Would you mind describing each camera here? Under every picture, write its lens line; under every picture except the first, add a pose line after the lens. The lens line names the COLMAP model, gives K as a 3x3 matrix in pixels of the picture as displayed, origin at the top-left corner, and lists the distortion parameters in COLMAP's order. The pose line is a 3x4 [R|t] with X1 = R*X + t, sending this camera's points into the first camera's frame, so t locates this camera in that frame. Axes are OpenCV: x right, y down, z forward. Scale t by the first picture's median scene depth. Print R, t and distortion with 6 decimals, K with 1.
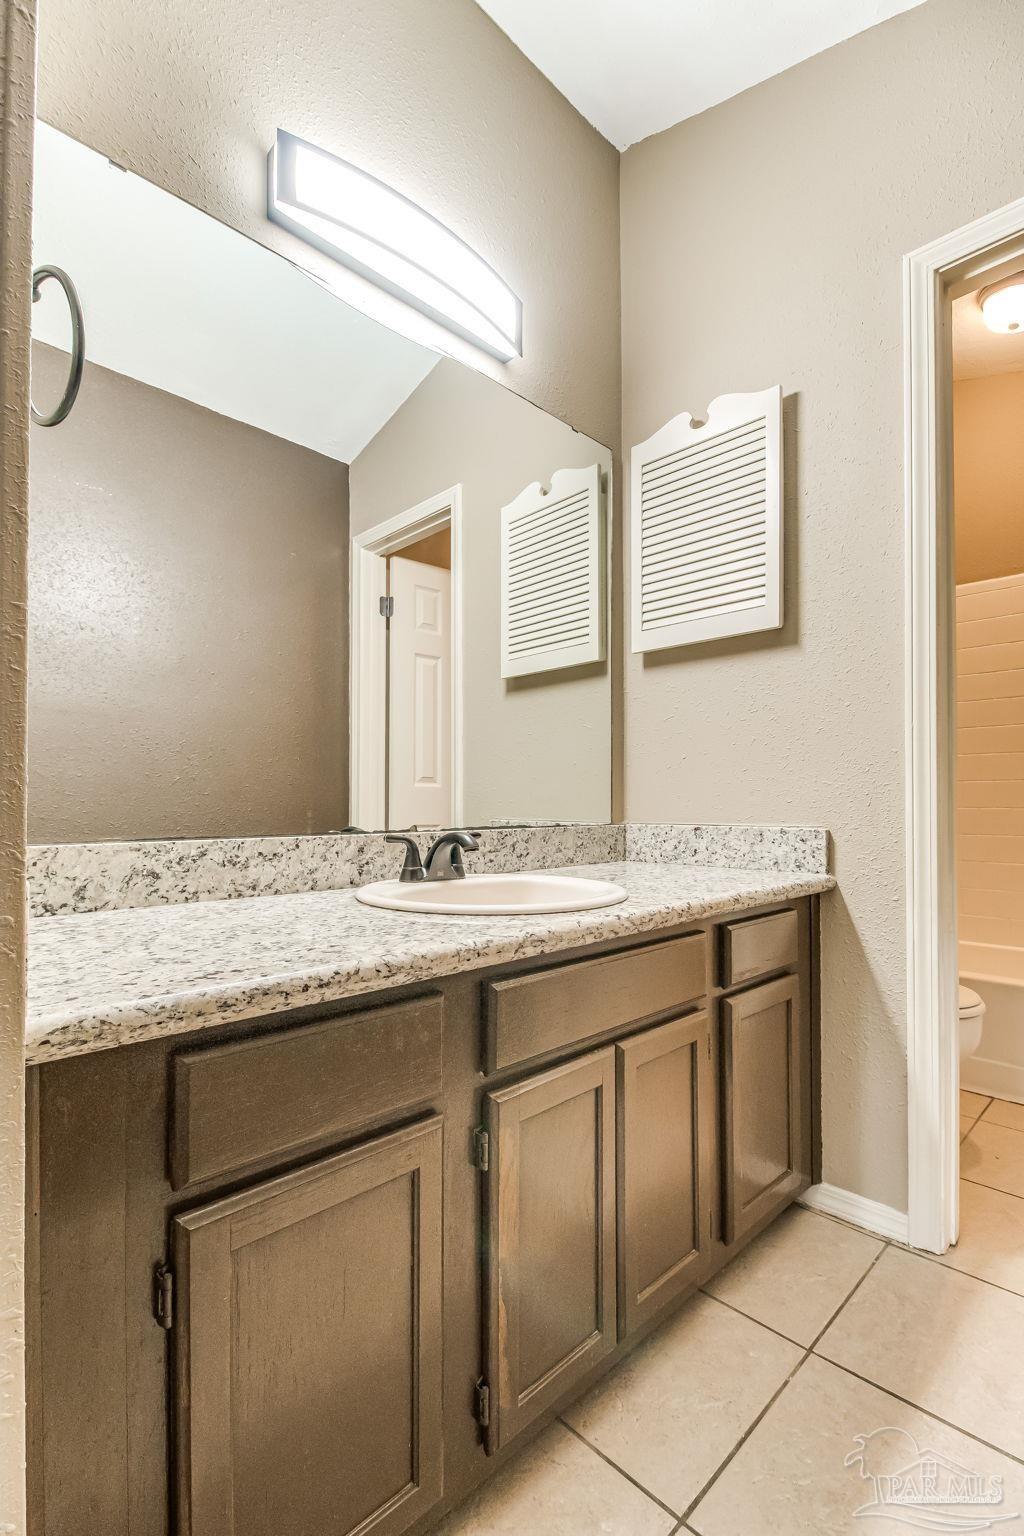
lens RADIAL K [[689.2, 0, 507.4], [0, 689.2, 802.8], [0, 0, 1]] dist [0.012232, -0.014342]
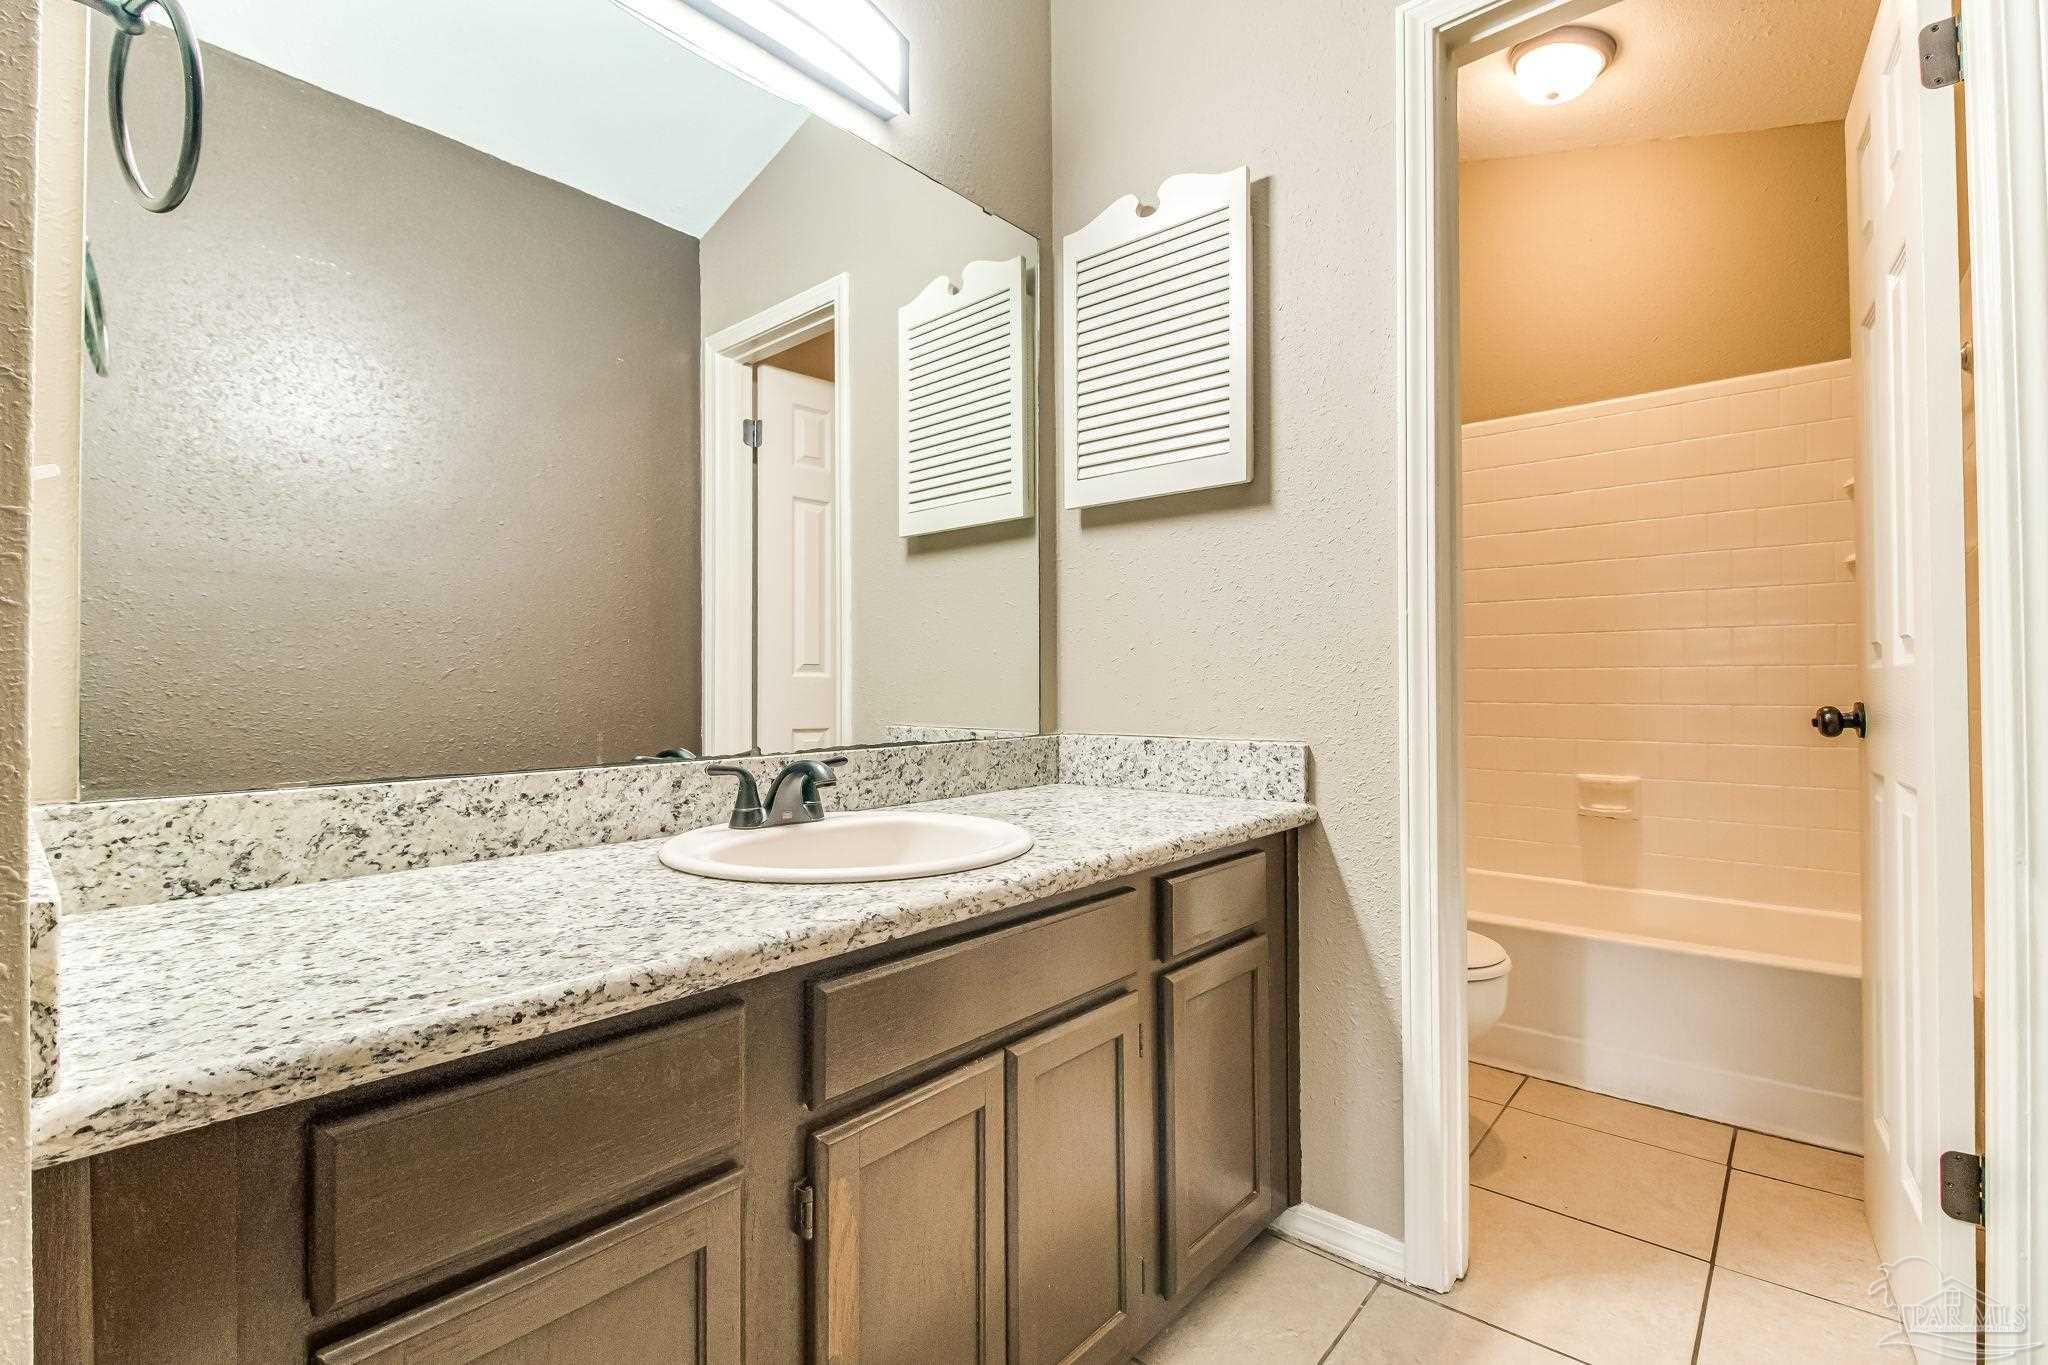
lens RADIAL K [[913.5, 0, 1024.0], [0, 913.5, 682.5], [0, 0, 1]] dist [0.012458, -0.012984]
pose [[0.996706, -0.003466, 0.081031, 0.079357], [0.003504, 0.999994, -0.000320, -0.039498], [-0.081029, 0.000603, 0.996712, 0.005798]]
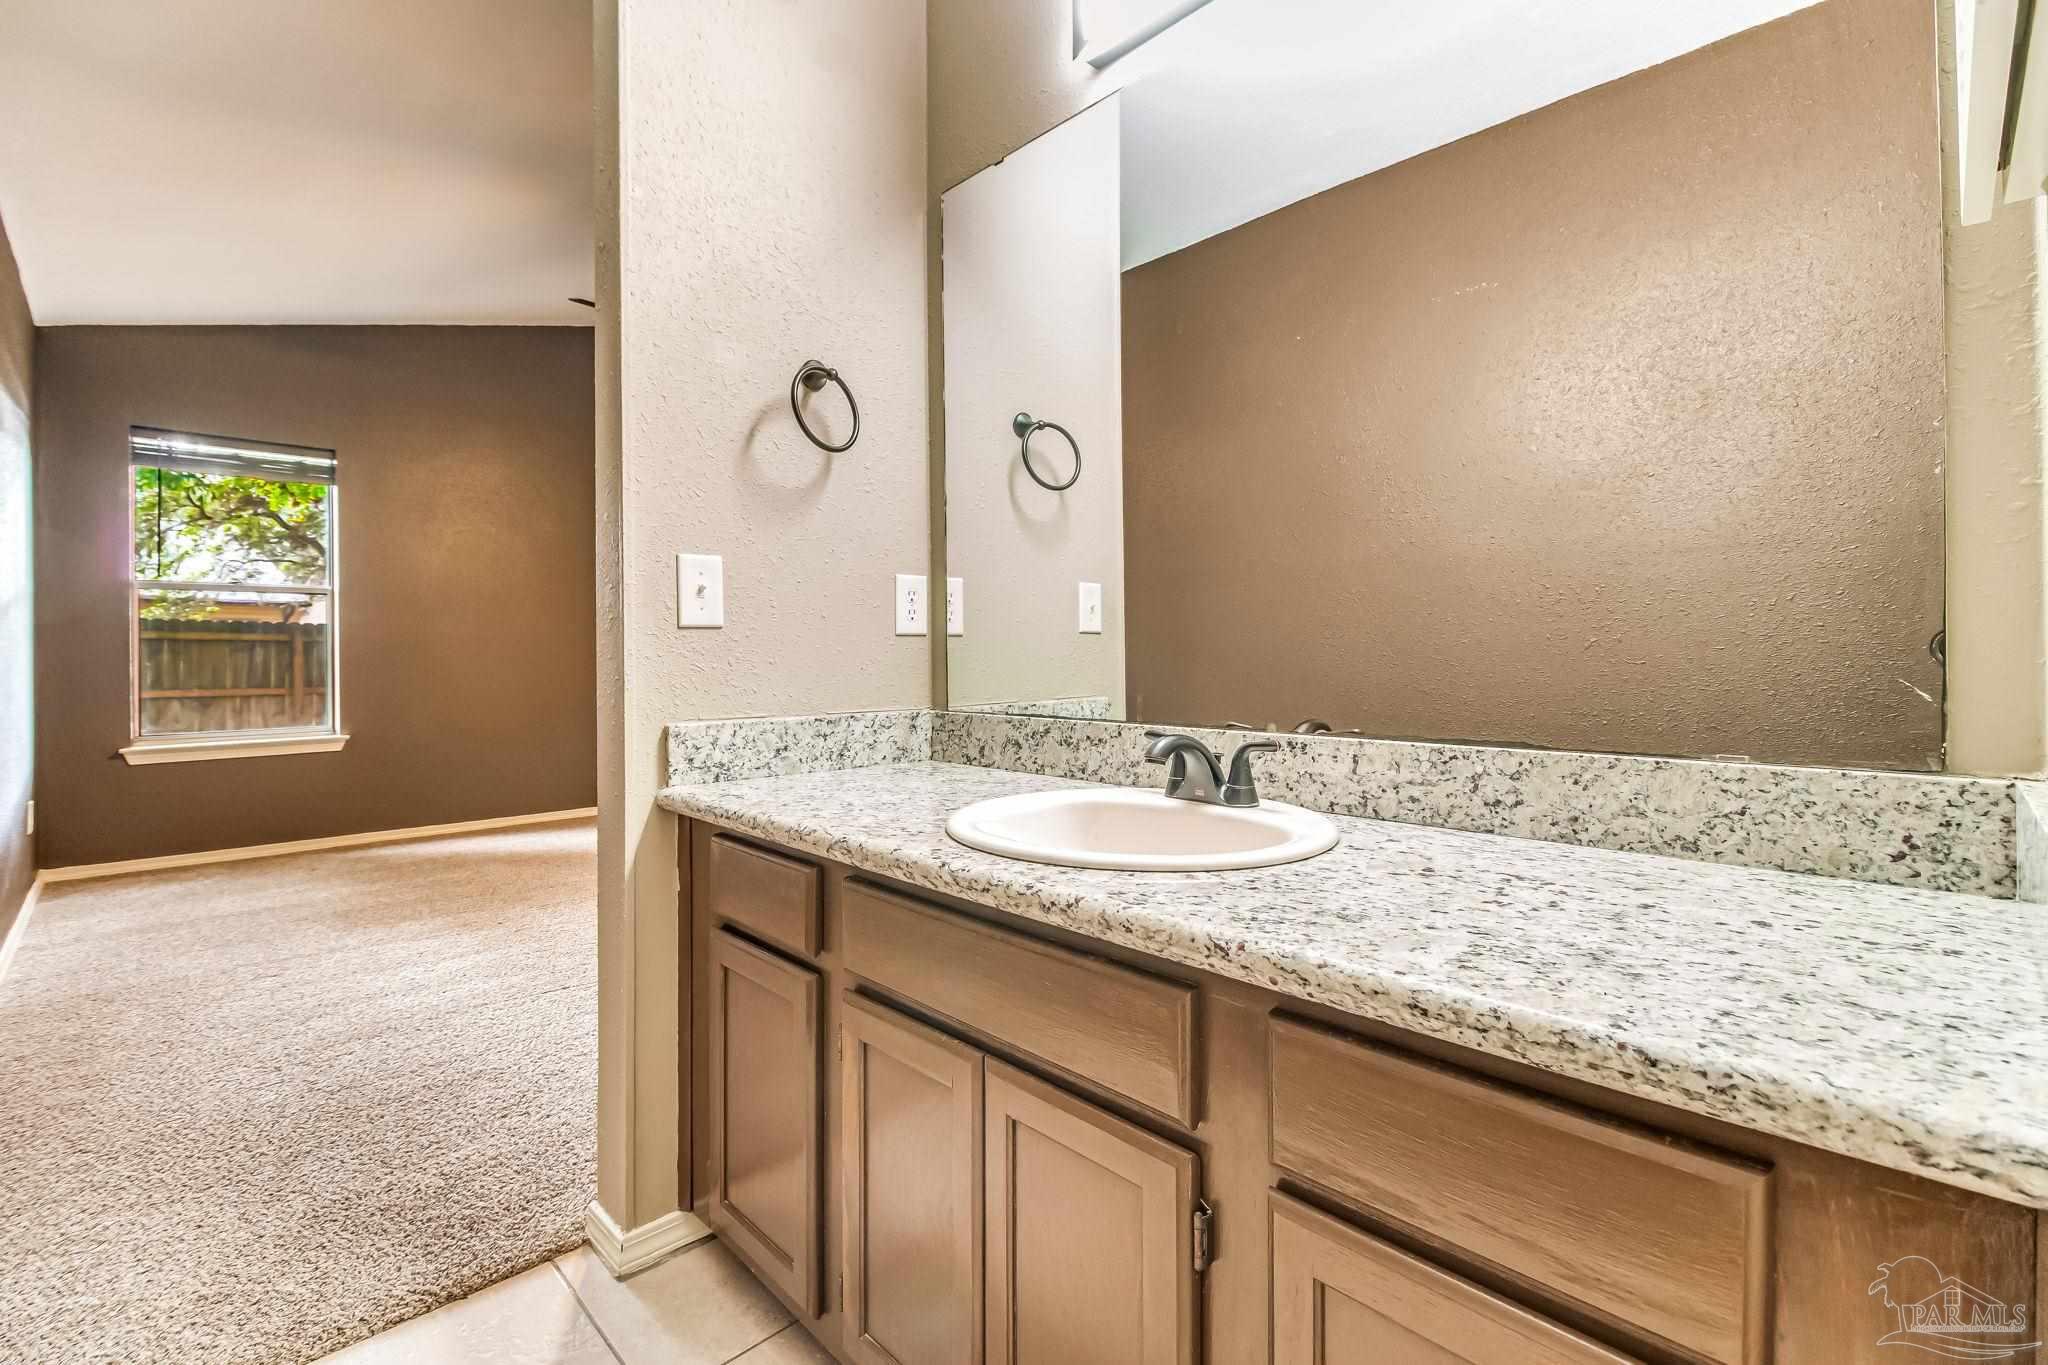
lens RADIAL K [[904.4, 0, 1016.5], [0, 904.4, 650.0], [0, 0, 1]] dist [0.010121, -0.008526]
pose [[-0.005009, -0.005533, -0.999972, 0.868210], [0.005894, 0.999967, -0.005562, -0.040742], [0.999970, -0.005922, -0.004976, 0.851268]]
